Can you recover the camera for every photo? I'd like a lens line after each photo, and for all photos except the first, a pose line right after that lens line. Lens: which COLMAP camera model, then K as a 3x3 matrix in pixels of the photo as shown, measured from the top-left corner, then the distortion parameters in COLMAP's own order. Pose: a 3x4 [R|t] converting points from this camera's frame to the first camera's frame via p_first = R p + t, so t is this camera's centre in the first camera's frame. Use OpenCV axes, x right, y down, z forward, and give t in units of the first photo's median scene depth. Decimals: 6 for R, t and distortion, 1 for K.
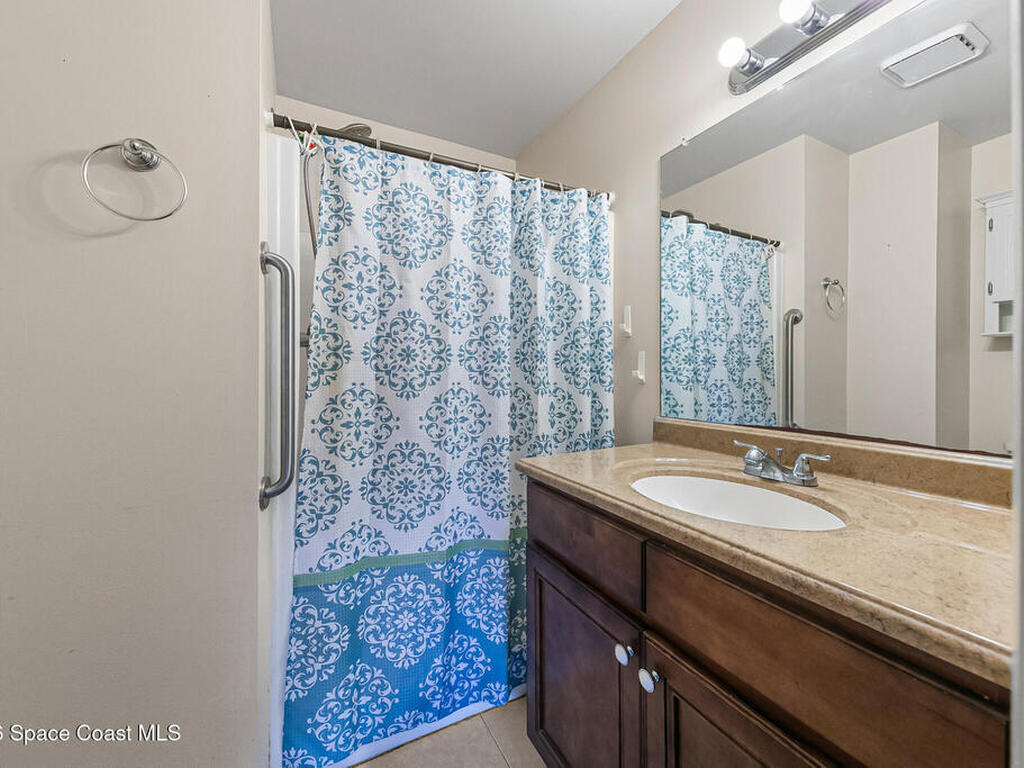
lens RADIAL K [[414.5, 0, 510.8], [0, 414.5, 374.8], [0, 0, 1]] dist [0.000812, 0.000078]
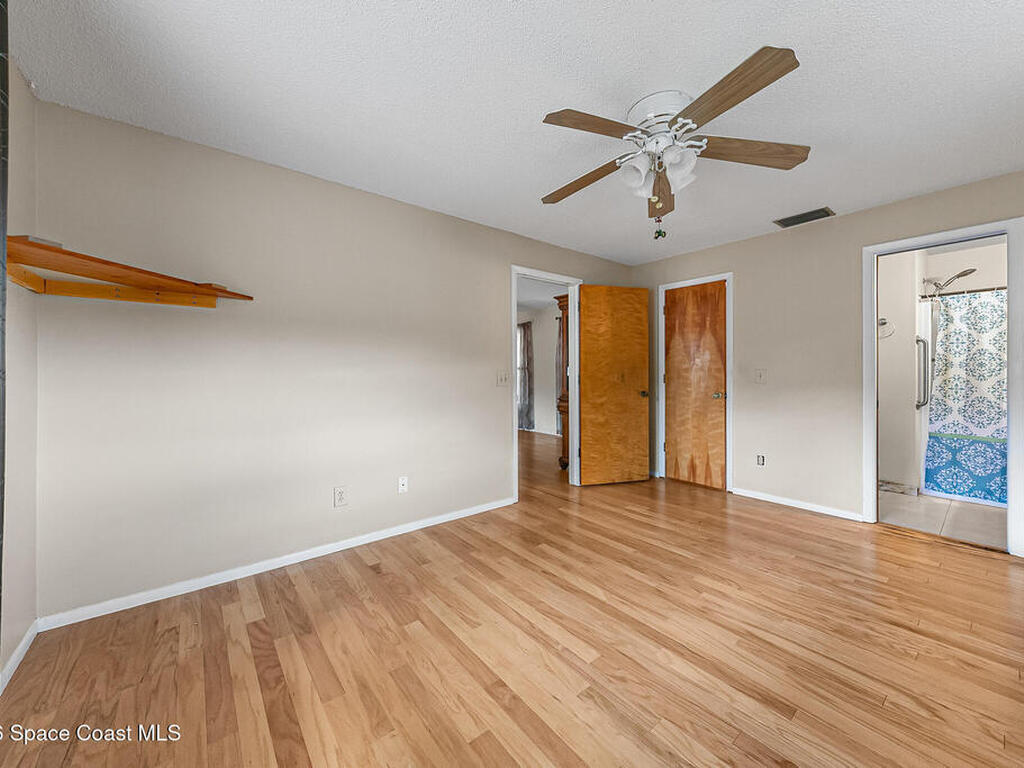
lens RADIAL K [[406.6, 0, 510.3], [0, 406.6, 373.9], [0, 0, 1]] dist [0.003737, 0.000281]
pose [[0.205106, -0.005924, -0.978722, 1.852376], [-0.001016, 0.999980, -0.006266, 0.033466], [0.978739, 0.002280, 0.205096, -2.749055]]
